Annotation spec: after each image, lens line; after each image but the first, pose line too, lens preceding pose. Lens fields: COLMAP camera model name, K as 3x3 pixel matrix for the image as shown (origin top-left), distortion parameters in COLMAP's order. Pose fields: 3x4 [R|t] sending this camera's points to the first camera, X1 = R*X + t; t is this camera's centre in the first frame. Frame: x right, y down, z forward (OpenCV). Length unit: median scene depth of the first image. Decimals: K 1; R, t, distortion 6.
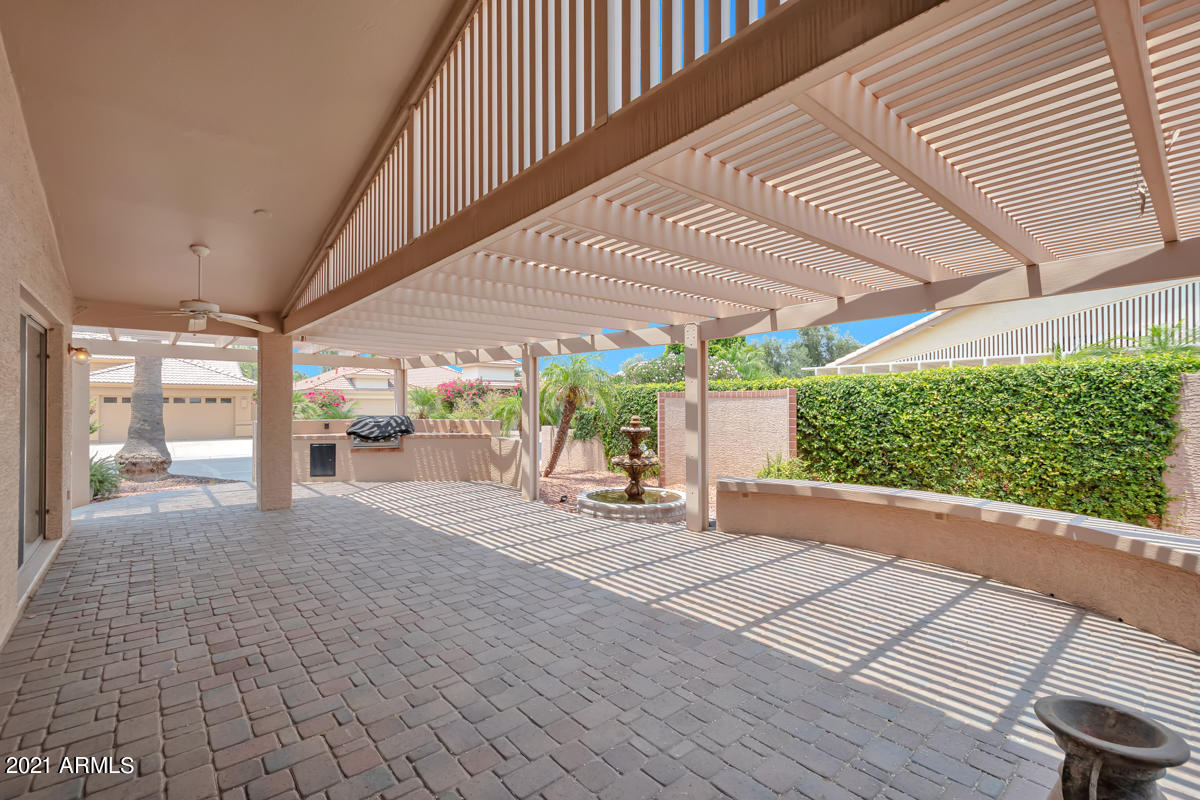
lens RADIAL K [[524.6, 0, 599.8], [0, 524.6, 400.6], [0, 0, 1]] dist [0.001258, -0.000781]
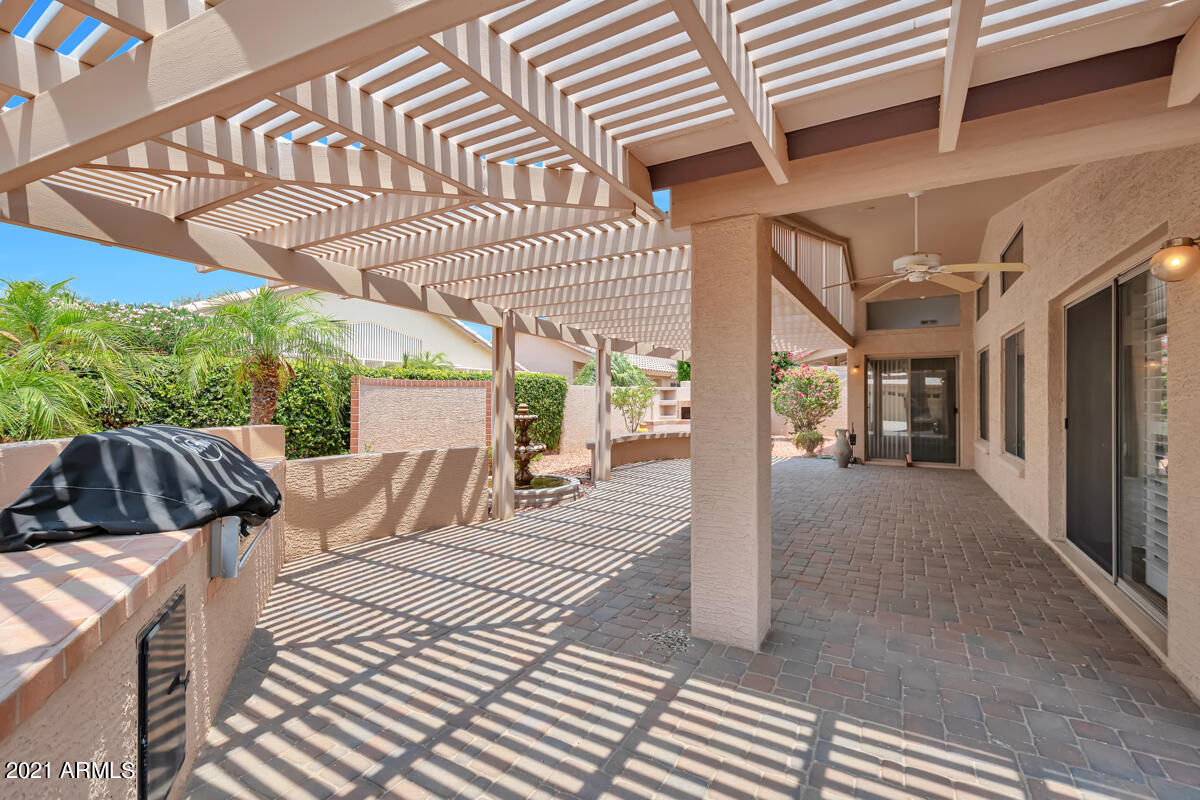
lens RADIAL K [[524.6, 0, 597.6], [0, 524.6, 399.2], [0, 0, 1]] dist [0.001258, -0.000781]
pose [[-0.324887, -0.009137, 0.945709, -0.931814], [-0.001548, 0.999957, 0.009129, 0.011761], [-0.945752, 0.001502, -0.324887, 1.185427]]
